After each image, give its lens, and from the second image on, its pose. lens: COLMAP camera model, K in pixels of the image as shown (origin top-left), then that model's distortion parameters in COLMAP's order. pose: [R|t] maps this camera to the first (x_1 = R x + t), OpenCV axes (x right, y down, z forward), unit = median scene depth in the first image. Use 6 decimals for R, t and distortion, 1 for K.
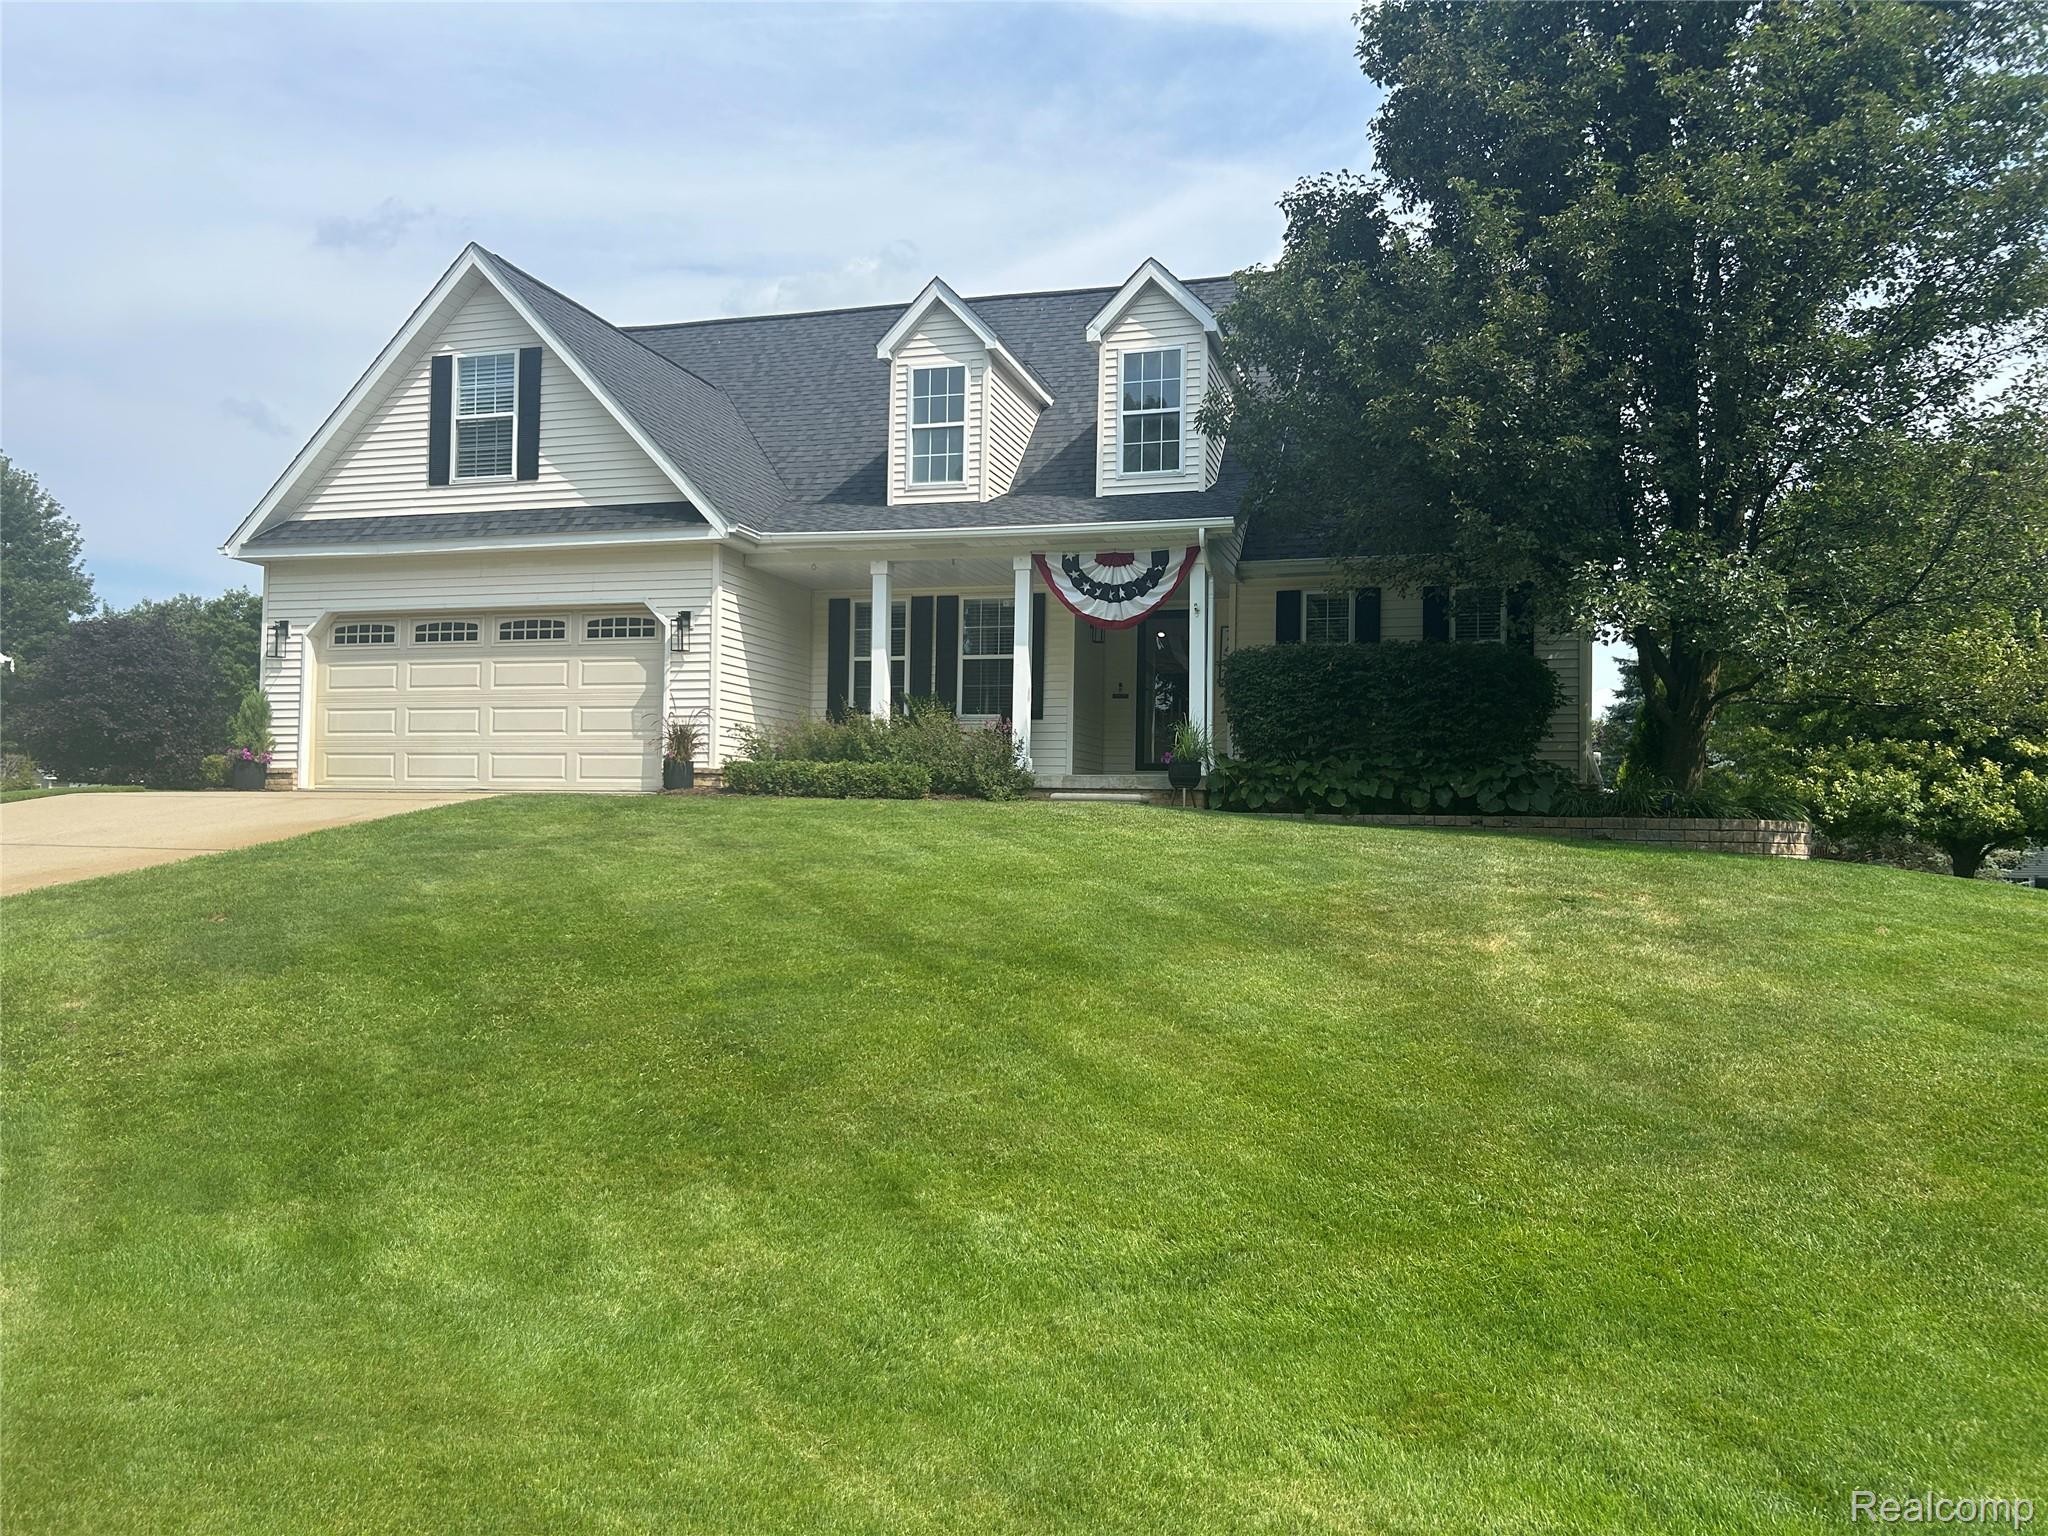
lens RADIAL K [[1501.2, 0, 1024.0], [0, 1501.2, 768.0], [0, 0, 1]] dist [0.107137, -0.229613]
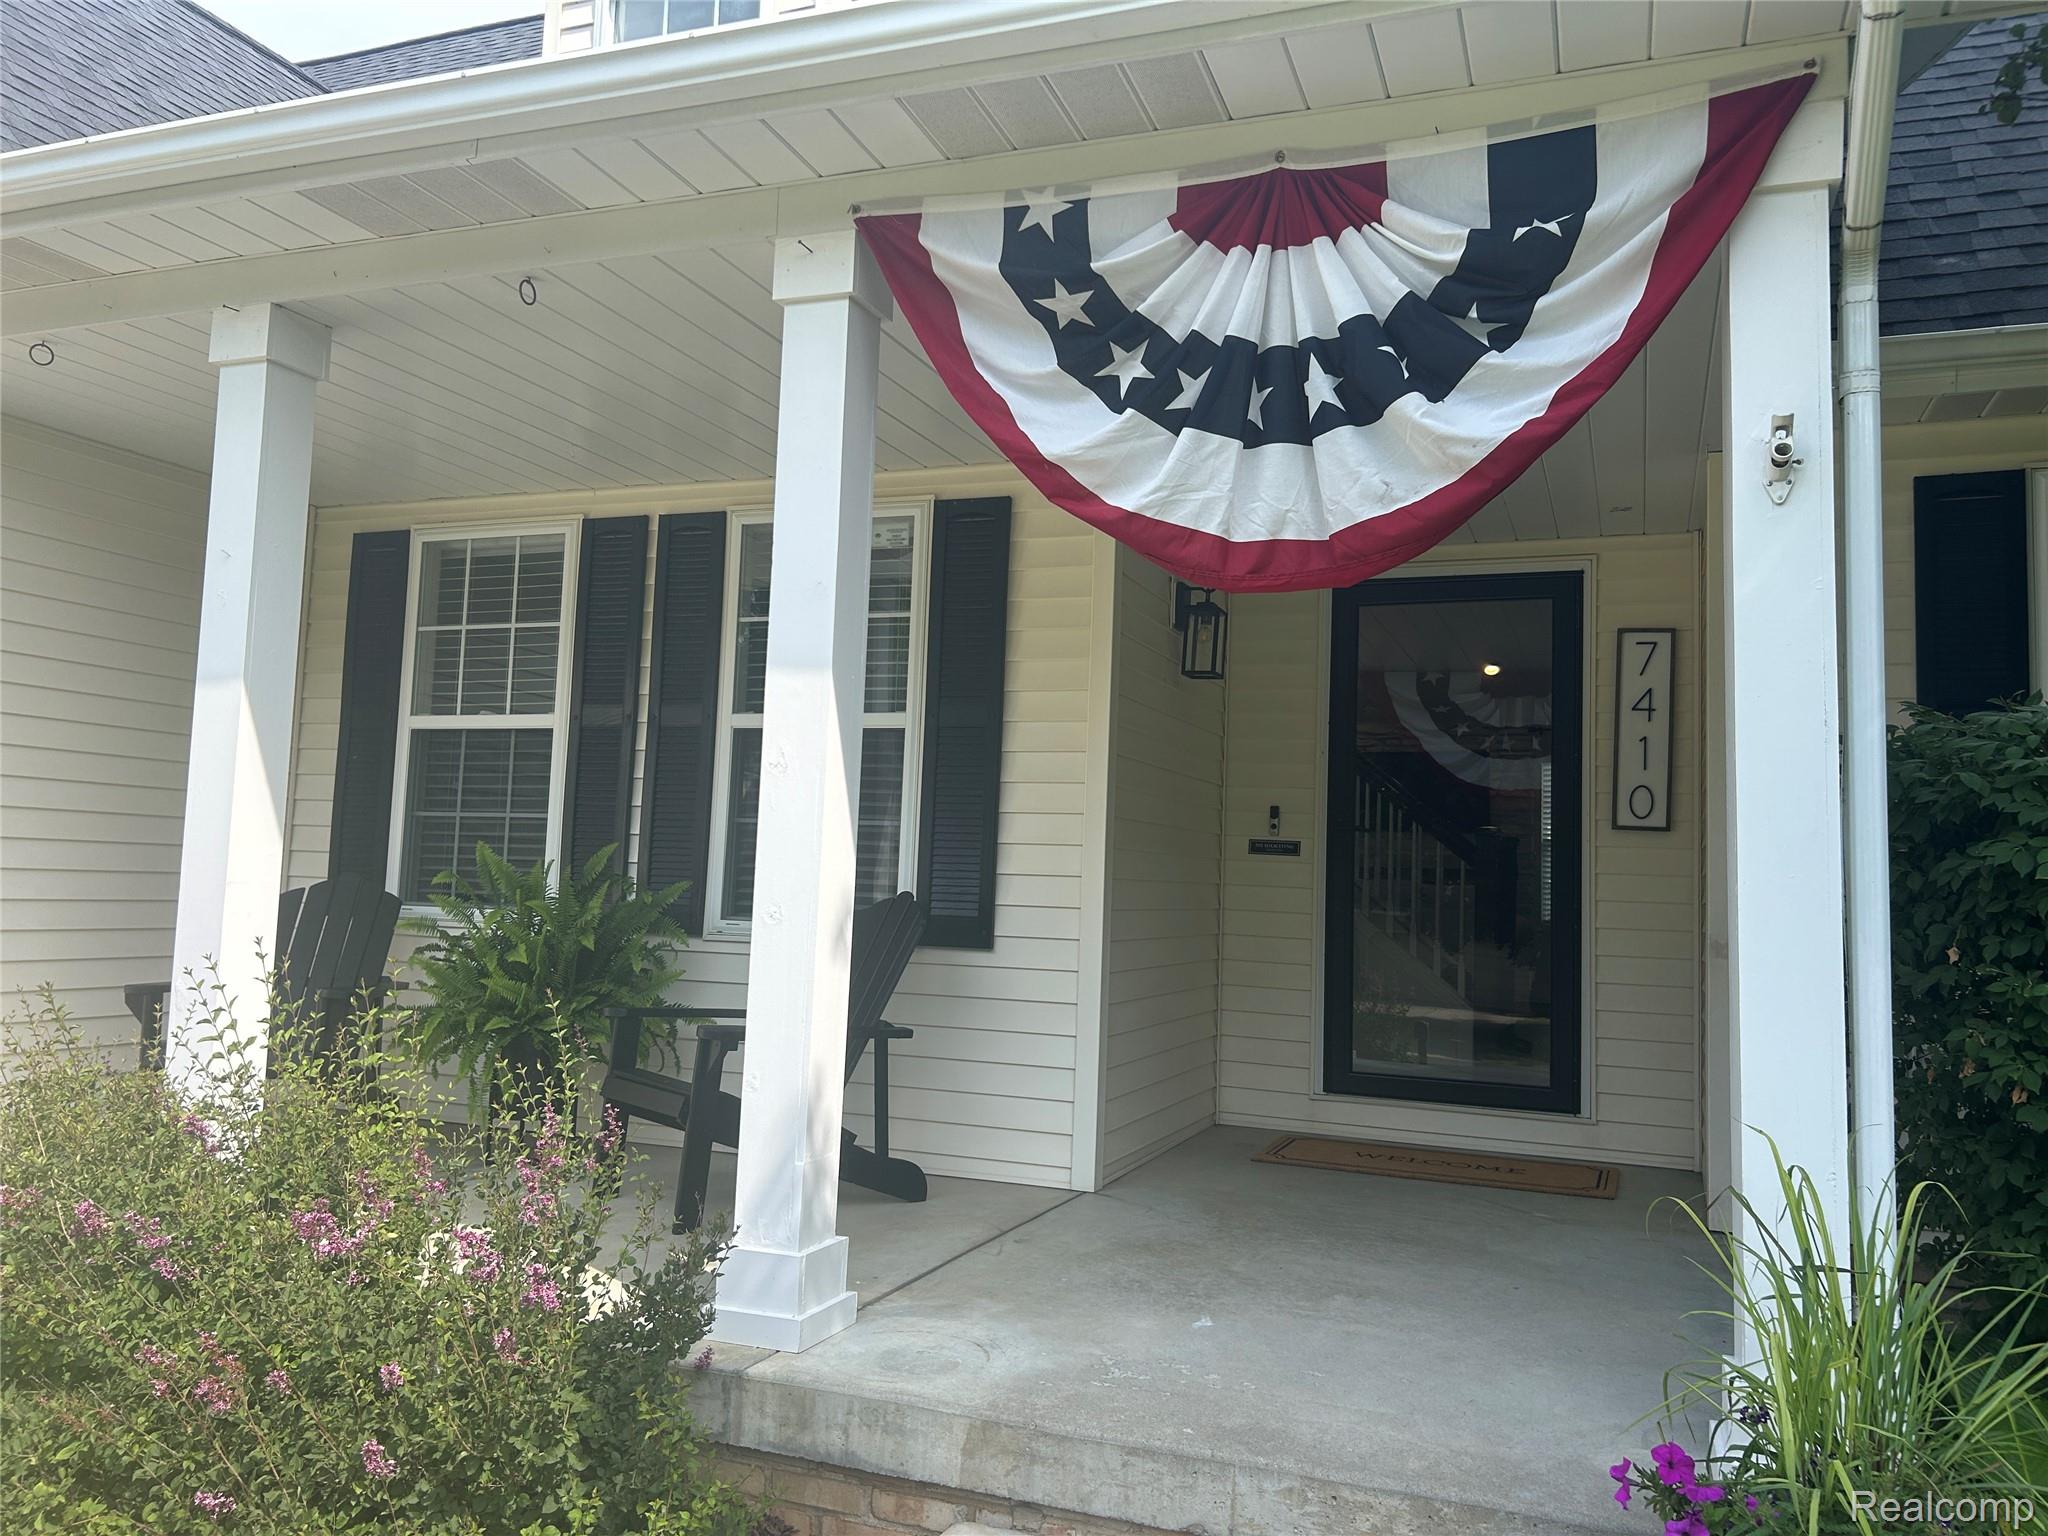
lens RADIAL K [[1541.0, 0, 1026.7], [0, 1541.0, 742.6], [0, 0, 1]] dist [0.004748, 0.001658]
pose [[0.996510, 0.012516, -0.082533, 0.041820], [-0.017100, 0.998336, -0.055064, -0.057092], [0.081707, 0.056283, 0.995066, 0.742325]]
